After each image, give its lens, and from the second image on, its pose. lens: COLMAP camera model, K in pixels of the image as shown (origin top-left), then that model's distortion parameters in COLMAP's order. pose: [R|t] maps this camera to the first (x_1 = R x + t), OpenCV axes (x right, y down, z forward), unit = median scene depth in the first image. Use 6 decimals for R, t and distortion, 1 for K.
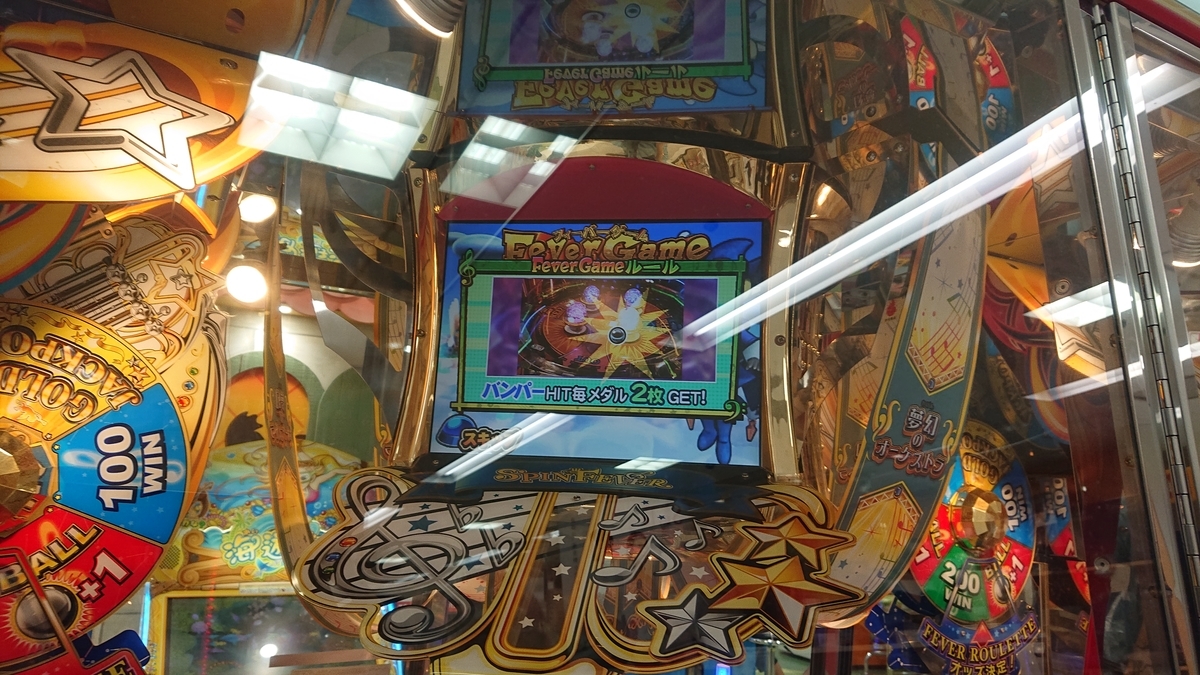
lens RADIAL K [[819.5, 0, 600.0], [0, 819.5, 337.5], [0, 0, 1]] dist [0.021378, -0.001374]
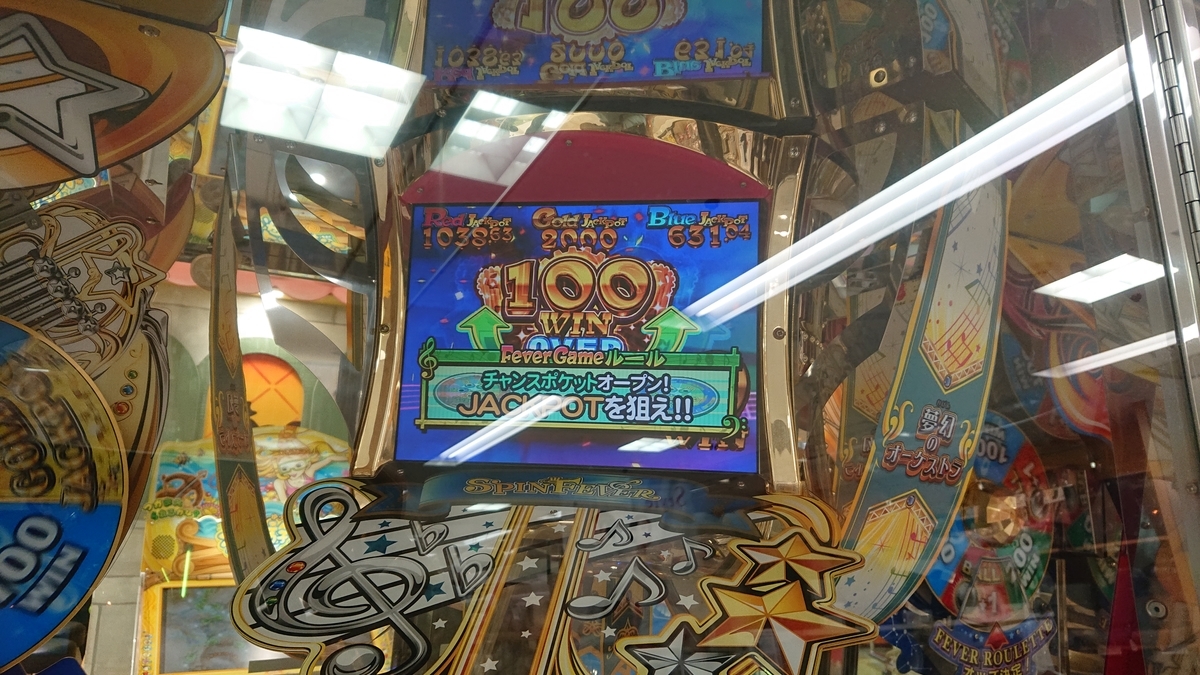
lens RADIAL K [[823.1, 0, 600.0], [0, 823.1, 337.5], [0, 0, 1]] dist [0.003808, -0.000775]
pose [[0.999933, -0.010163, -0.005625, 0.027630], [0.010309, 0.999596, 0.026483, -0.018510], [0.005353, -0.026539, 0.999633, 0.095958]]
